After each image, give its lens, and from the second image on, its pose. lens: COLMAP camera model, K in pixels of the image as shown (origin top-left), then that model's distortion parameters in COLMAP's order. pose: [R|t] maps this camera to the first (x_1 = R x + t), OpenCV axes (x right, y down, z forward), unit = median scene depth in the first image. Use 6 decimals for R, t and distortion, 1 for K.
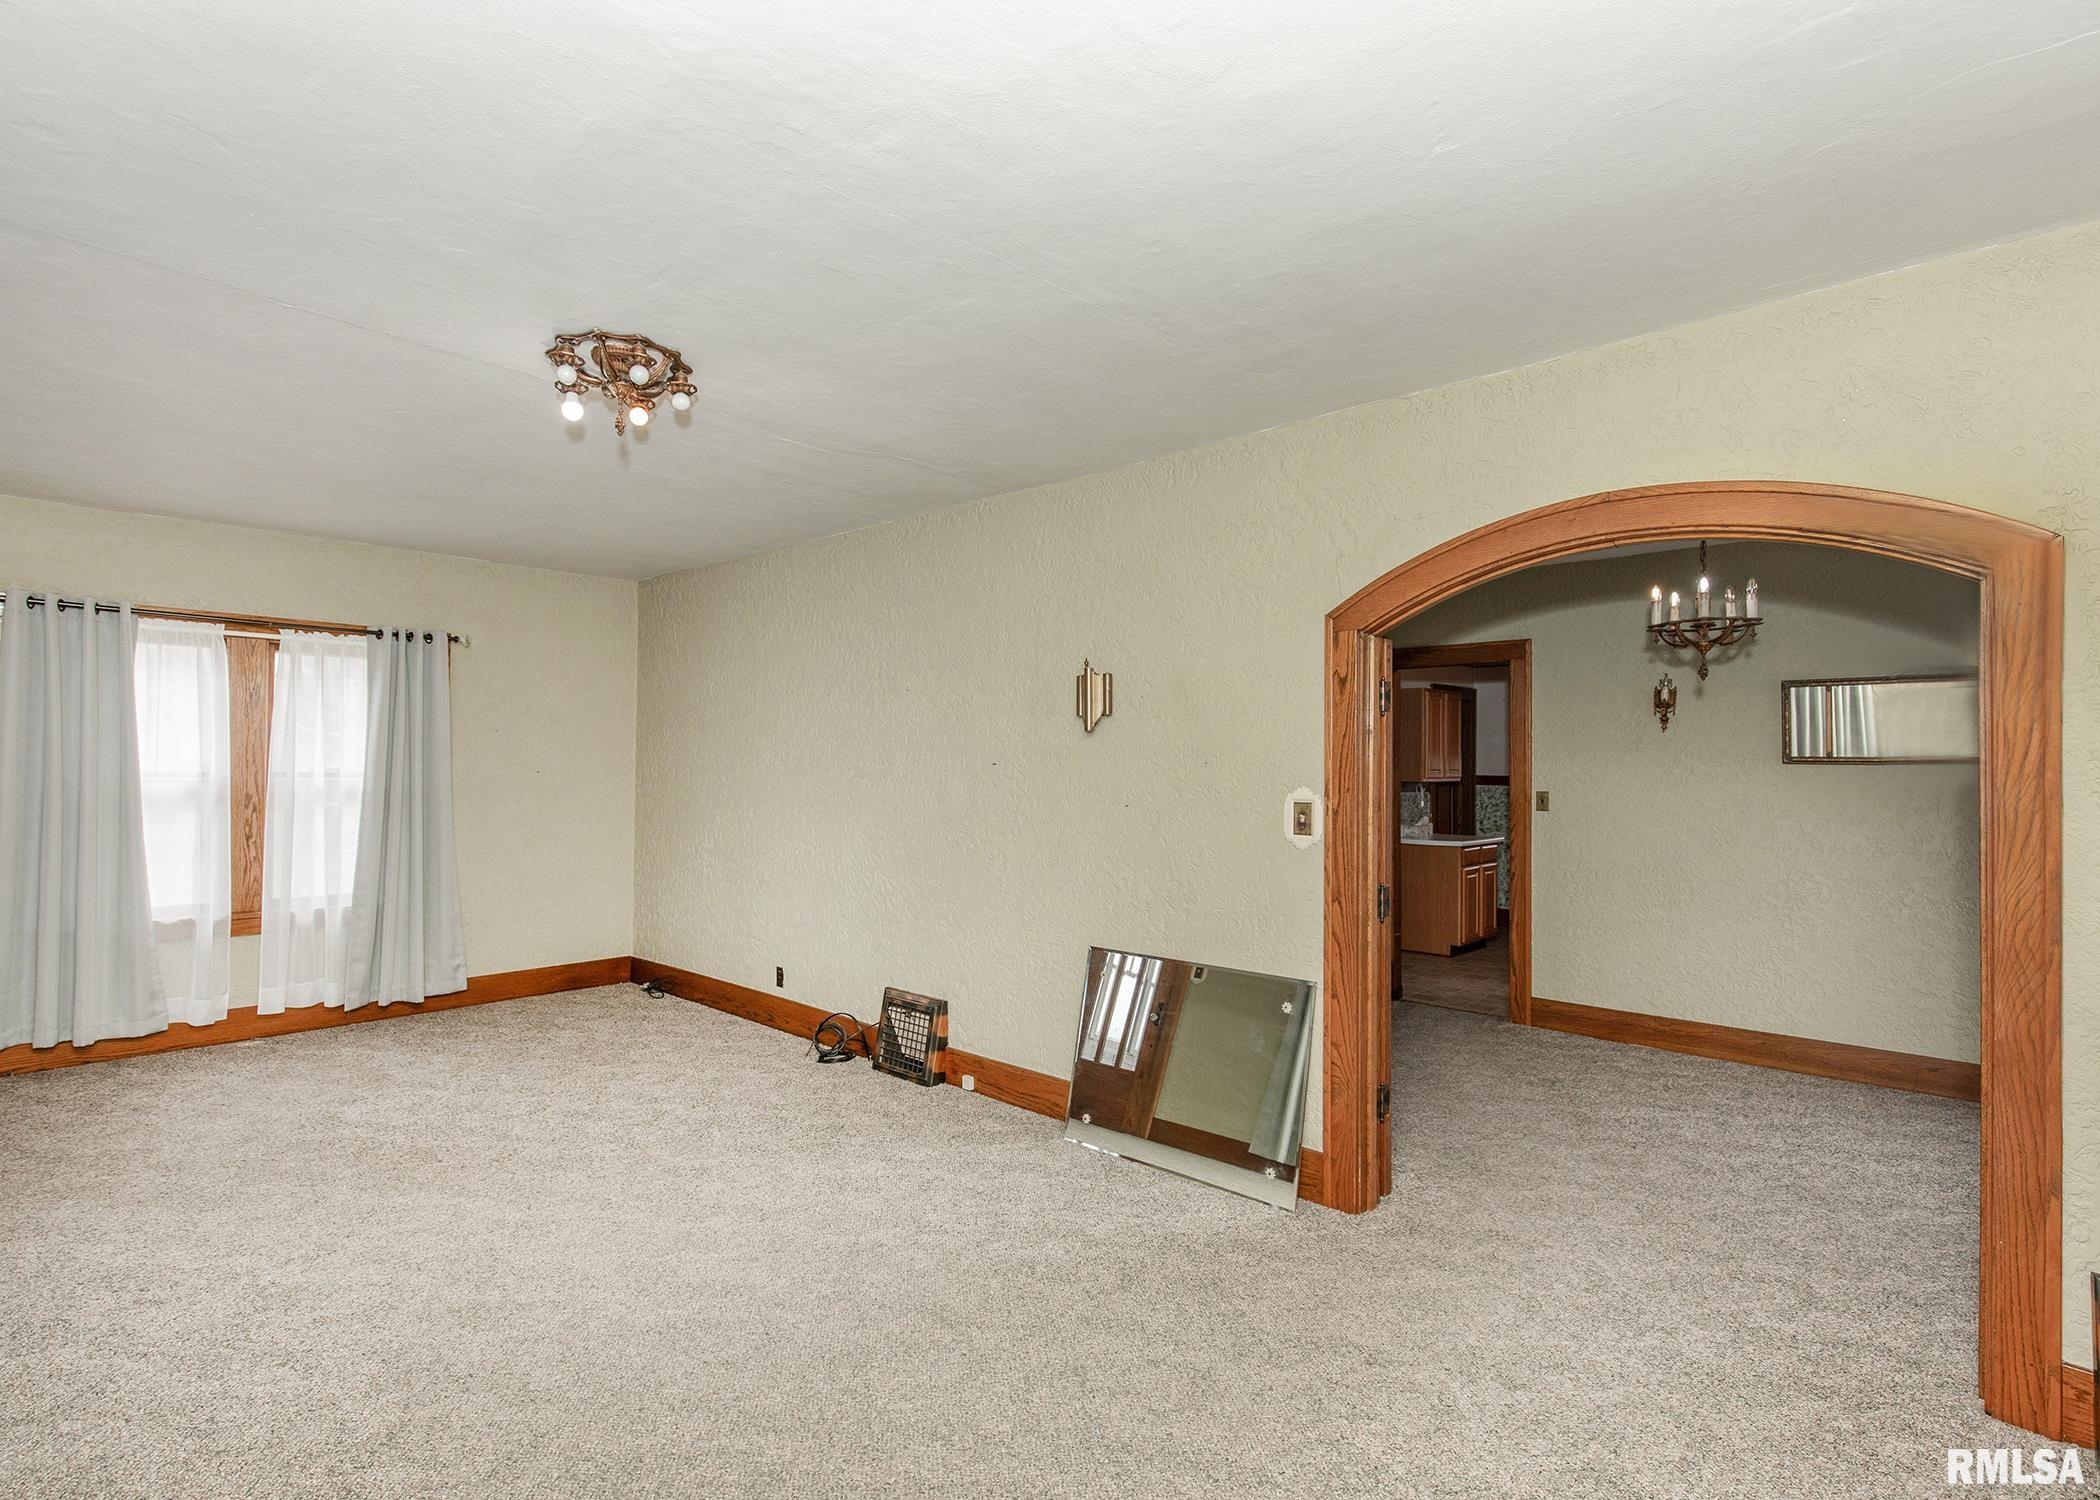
lens RADIAL K [[1026.9, 0, 1053.3], [0, 1026.9, 767.5], [0, 0, 1]] dist [0.000792, -0.000189]
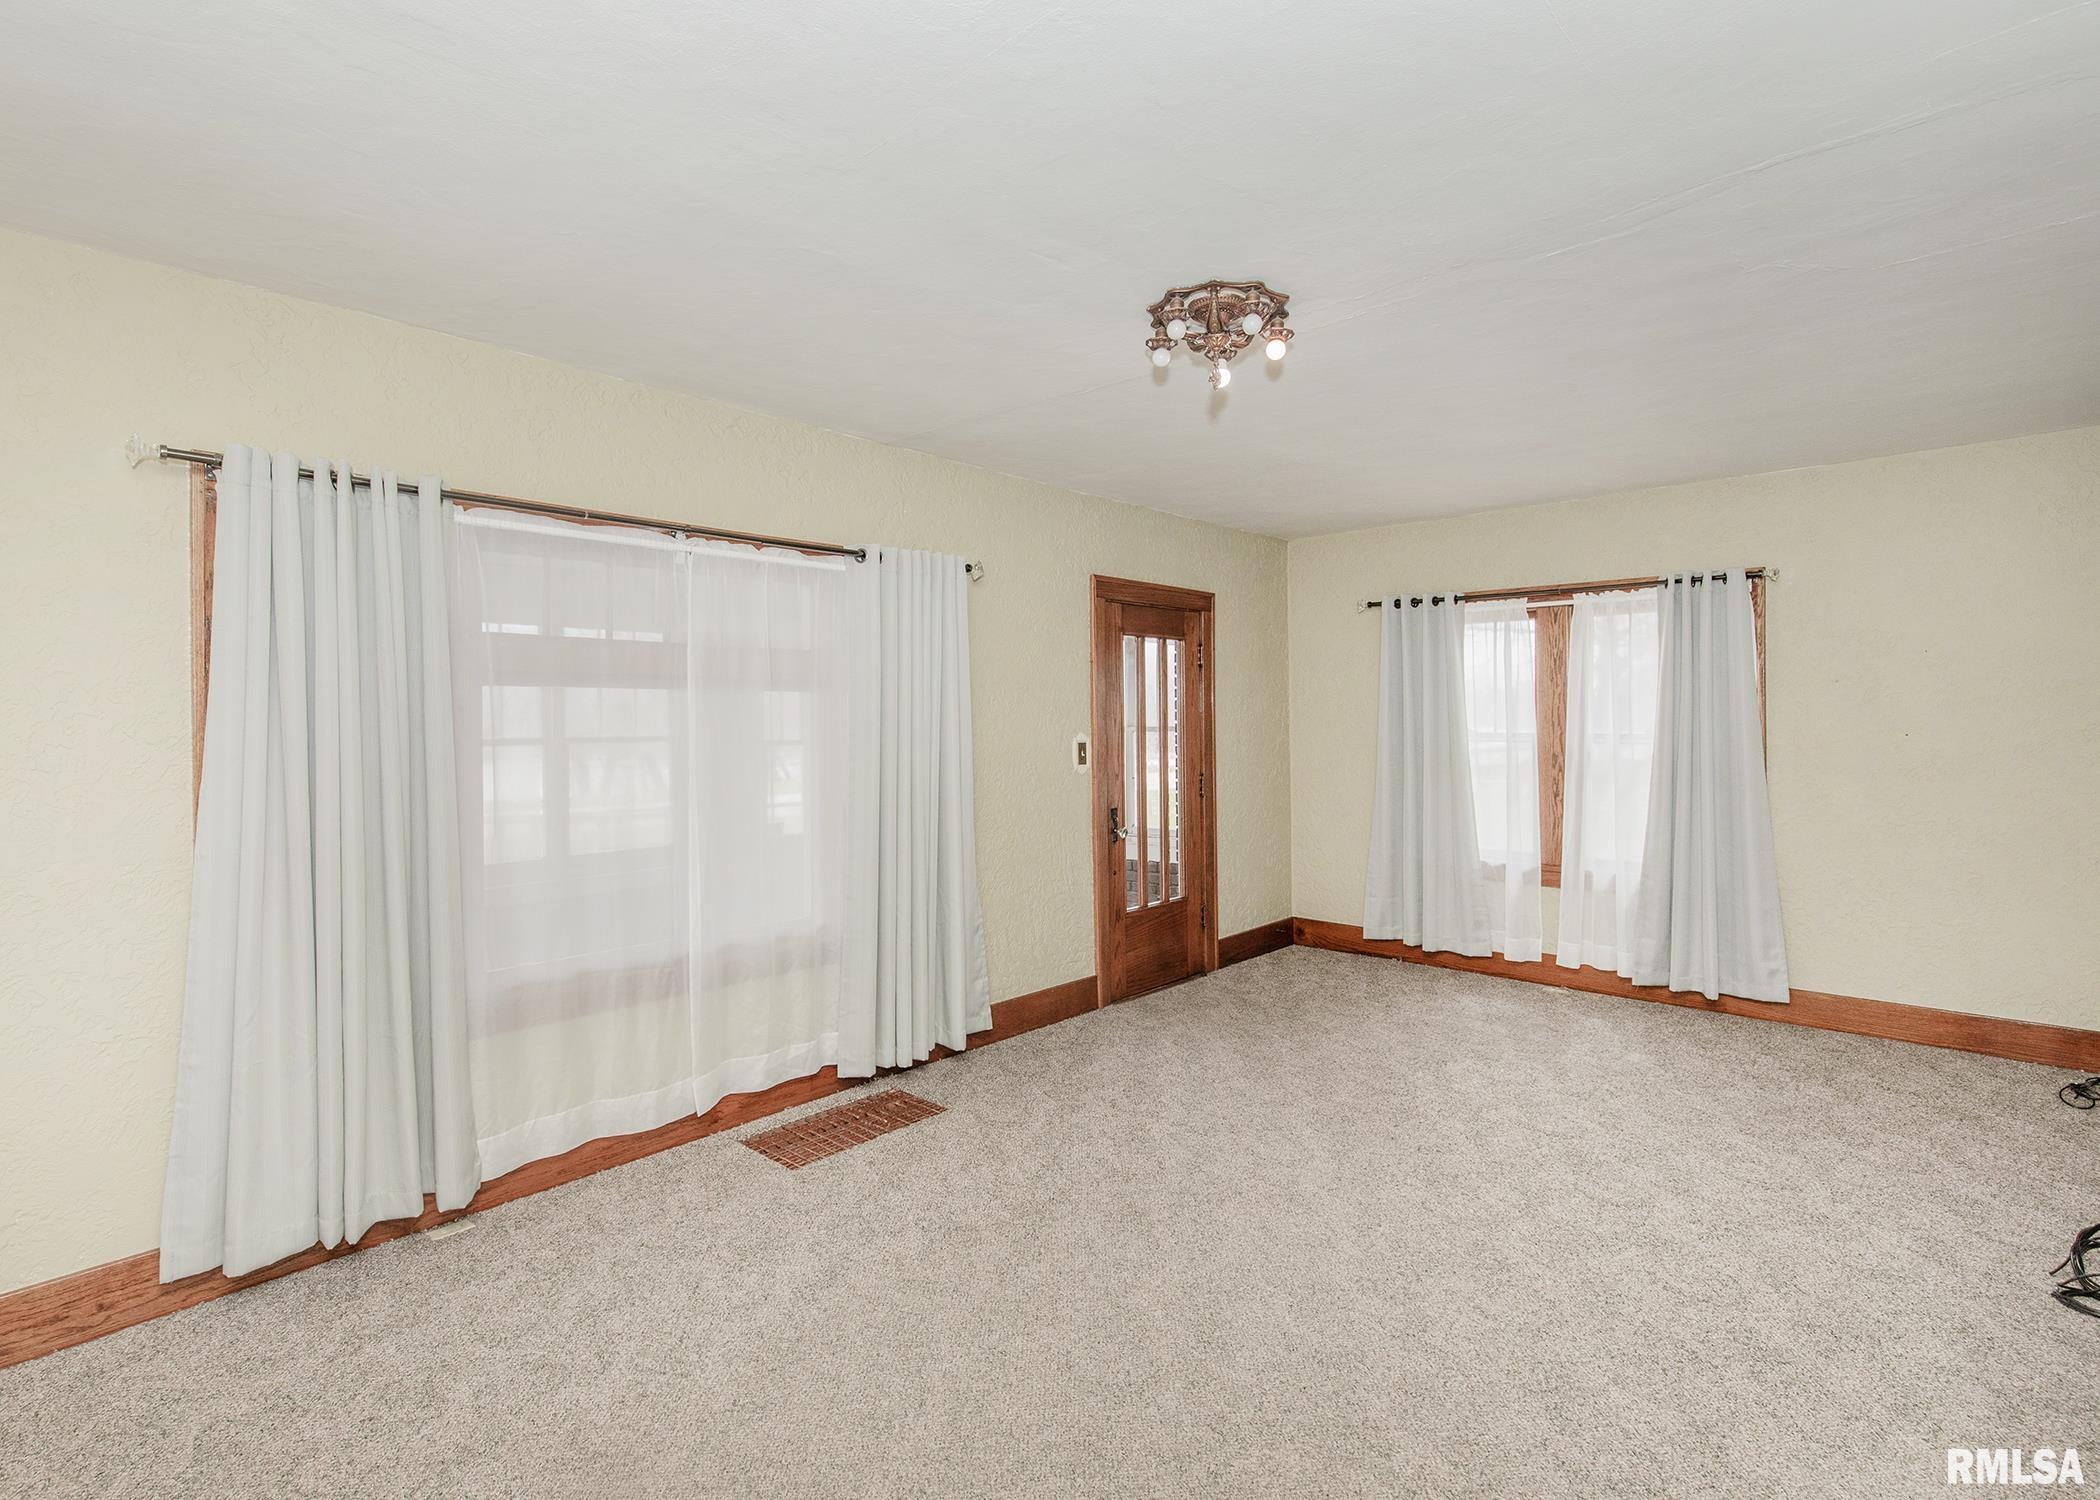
lens RADIAL K [[1054.0, 0, 1008.7], [0, 1054.0, 724.0], [0, 0, 1]] dist [-0.000592, 0.000593]
pose [[-0.036090, -0.002452, -0.999346, 0.330713], [0.006618, 0.999974, -0.002693, -0.006351], [0.999327, -0.006711, -0.036073, 0.491335]]
